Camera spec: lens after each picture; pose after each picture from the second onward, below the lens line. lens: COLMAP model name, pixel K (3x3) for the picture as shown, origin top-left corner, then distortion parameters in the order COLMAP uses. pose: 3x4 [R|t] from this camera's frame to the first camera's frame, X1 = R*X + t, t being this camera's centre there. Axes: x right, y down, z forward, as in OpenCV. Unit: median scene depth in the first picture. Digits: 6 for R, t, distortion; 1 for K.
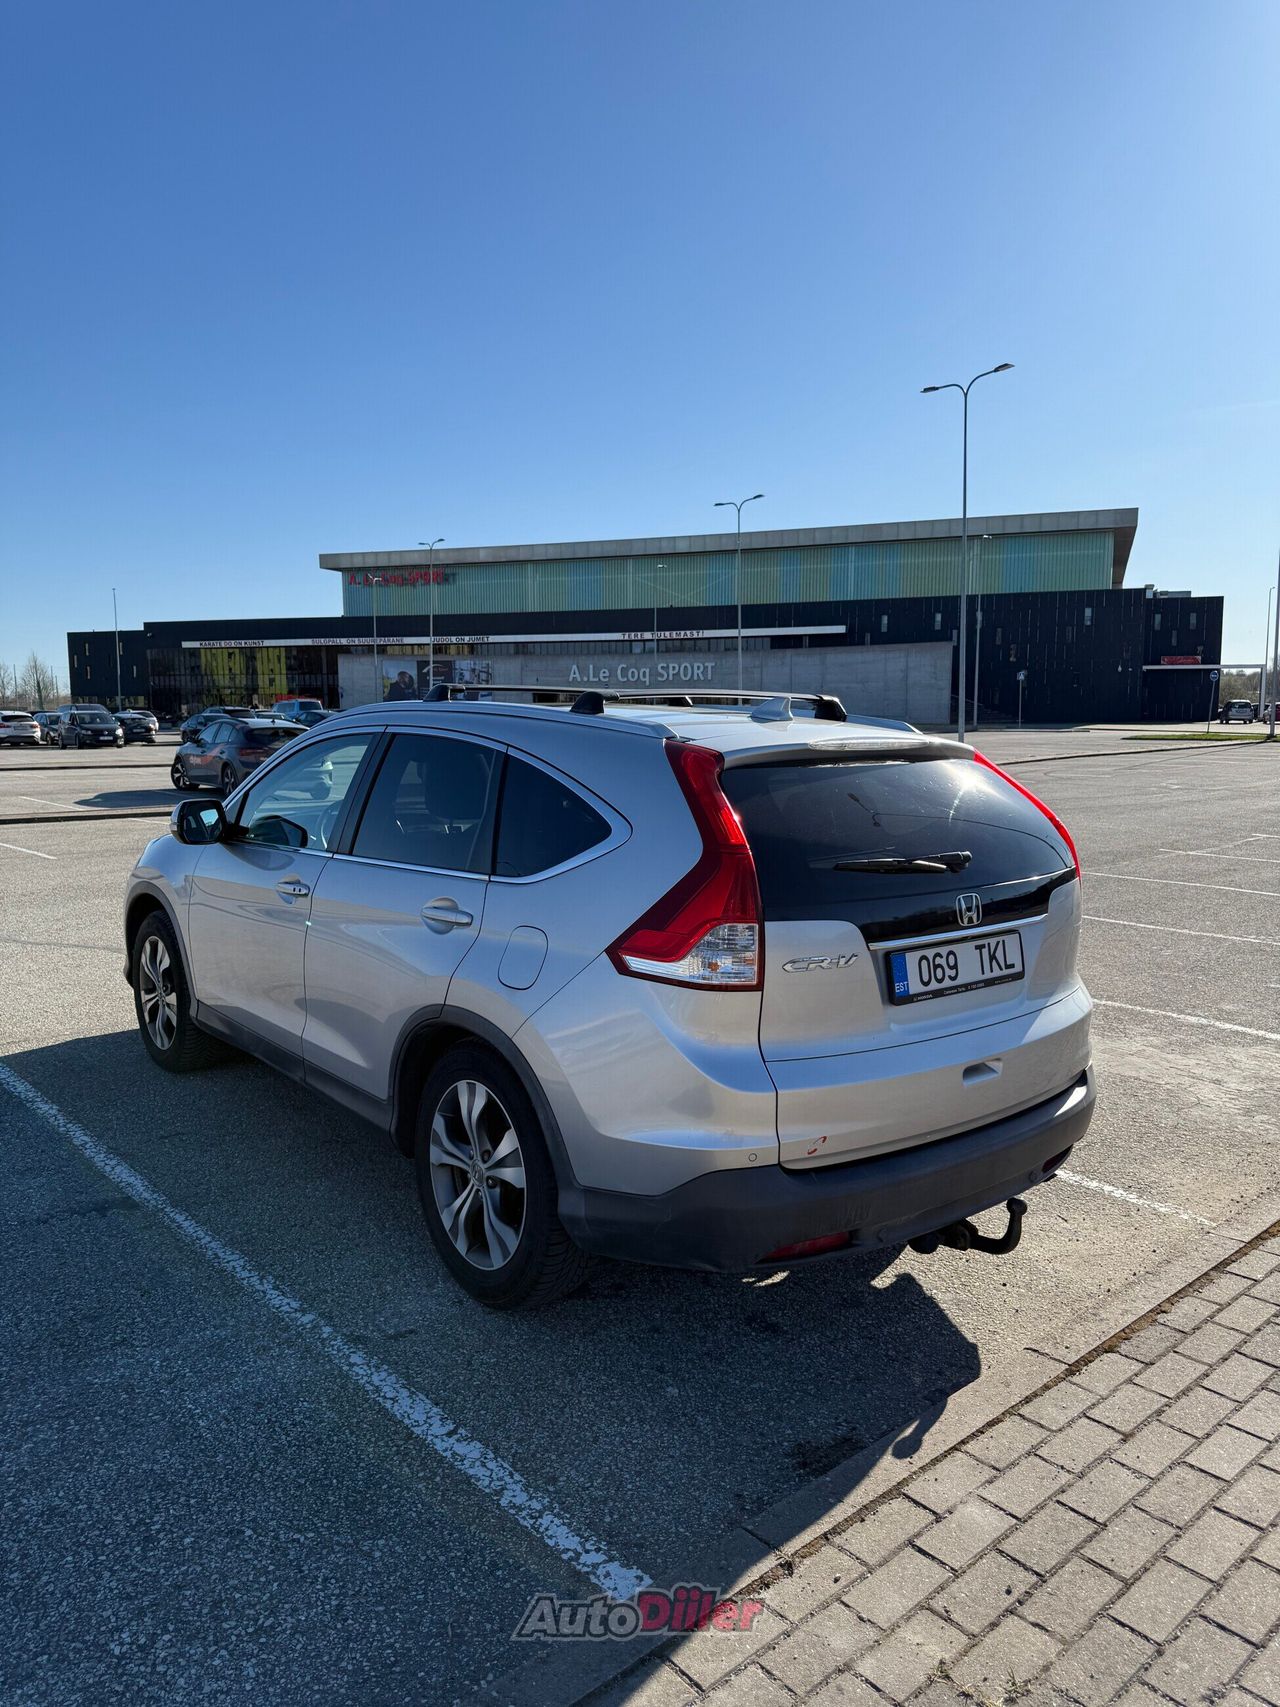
lens RADIAL K [[1208.1, 0, 640.0], [0, 1208.1, 853.5], [0, 0, 1]] dist [0.084689, -0.135186]
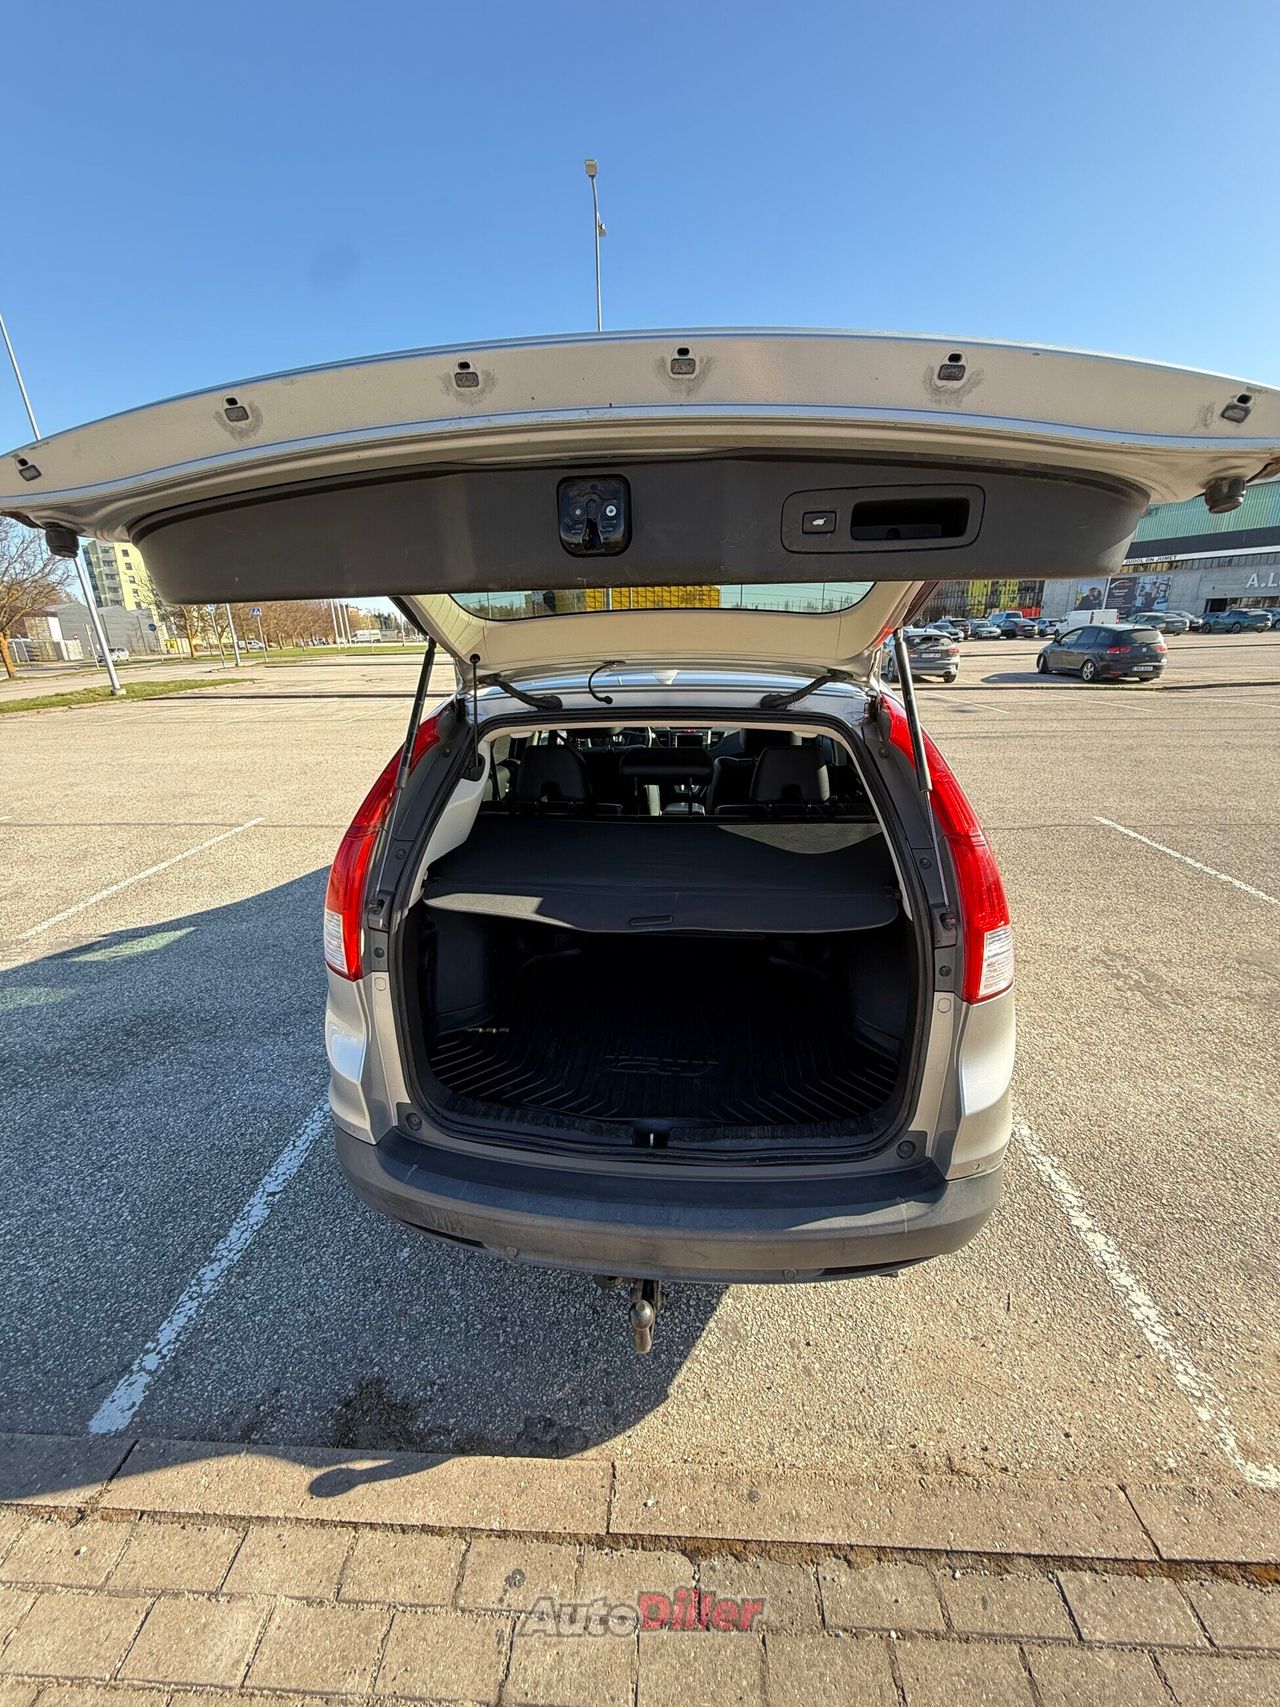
lens RADIAL K [[688.8, 0, 629.0], [0, 688.8, 855.0], [0, 0, 1]] dist [-0.002552, 0.000204]
pose [[0.712544, 0.202128, -0.671881, 0.391173], [-0.056843, 0.971087, 0.231858, -0.072496], [0.699321, -0.127018, 0.703432, 0.520055]]
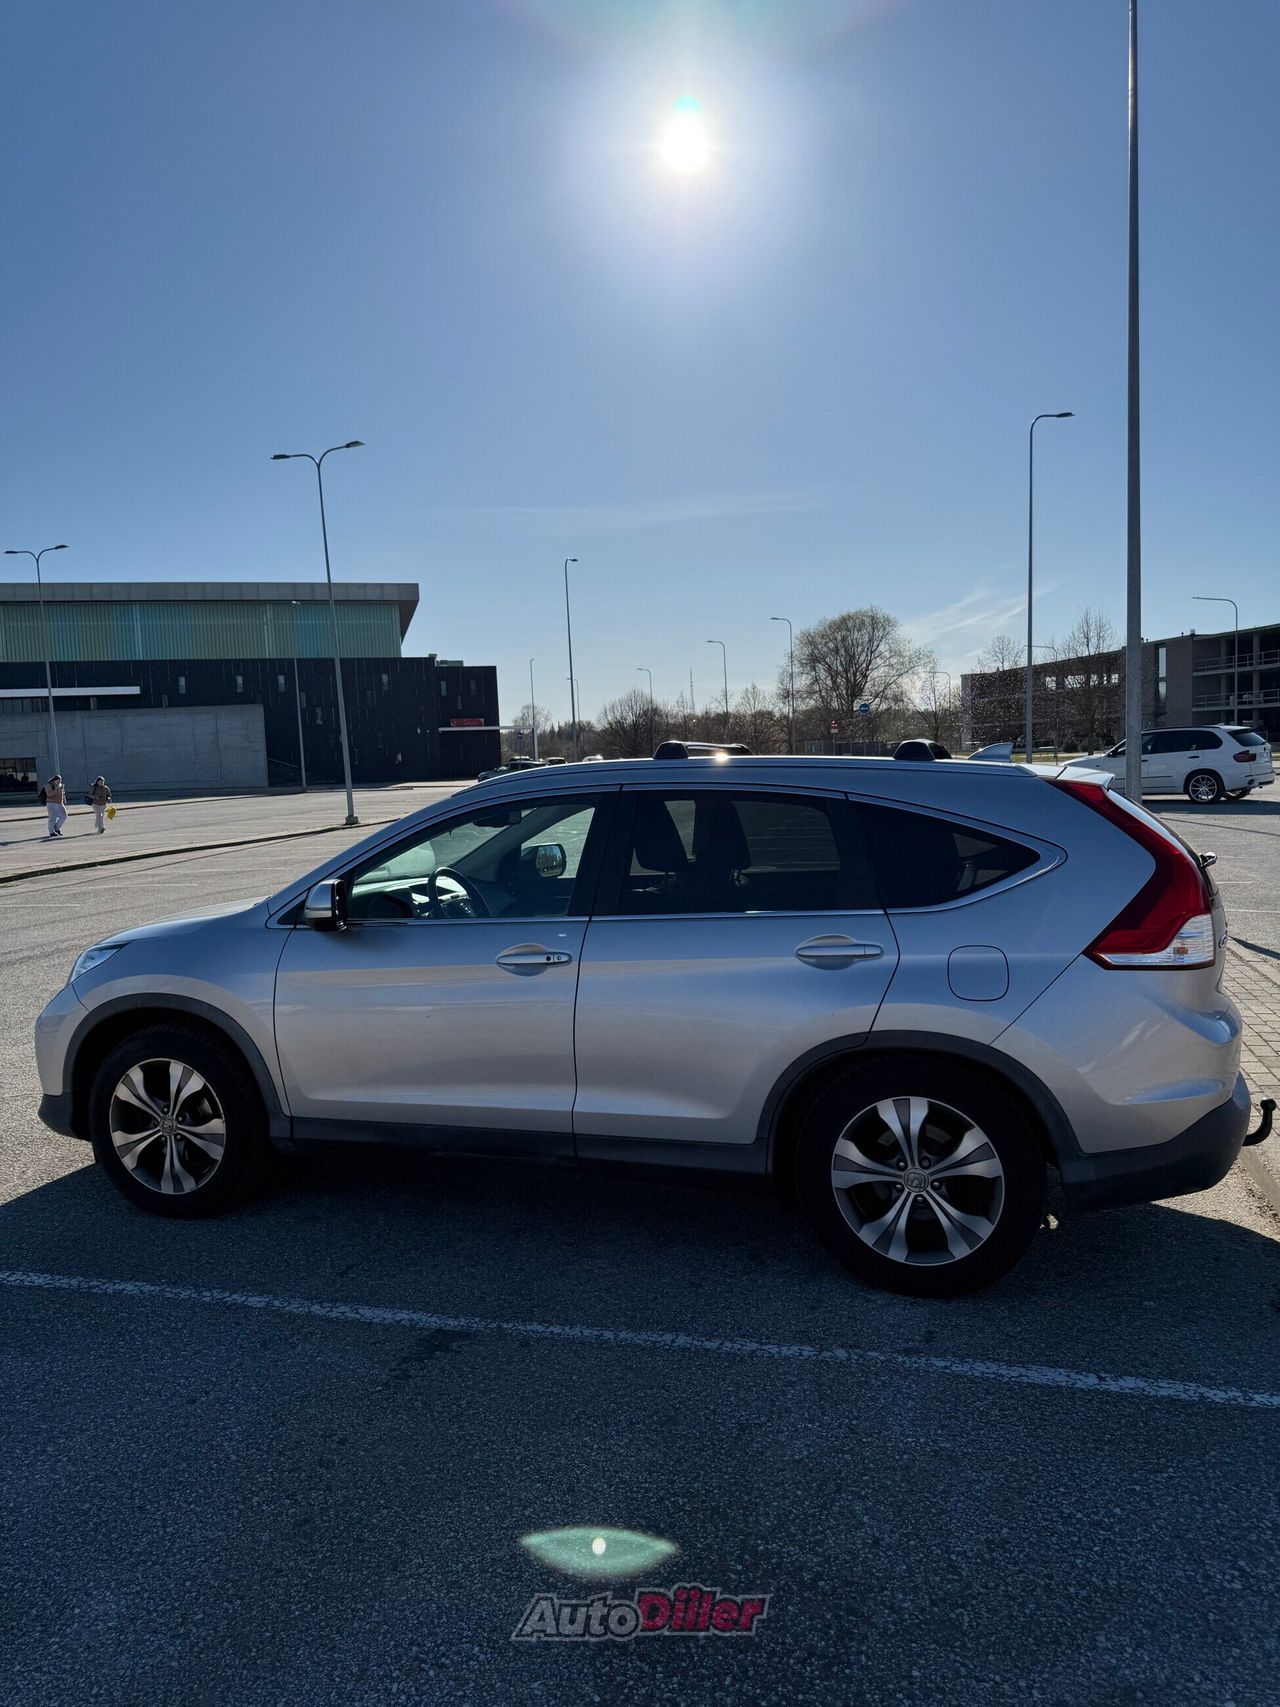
lens RADIAL K [[1208.1, 0, 640.0], [0, 1208.1, 853.5], [0, 0, 1]] dist [0.084689, -0.135186]
pose [[0.824122, -0.070341, 0.562028, -0.749425], [0.098841, 0.994894, -0.020417, -0.025677], [-0.557722, 0.072378, 0.826866, 0.168598]]
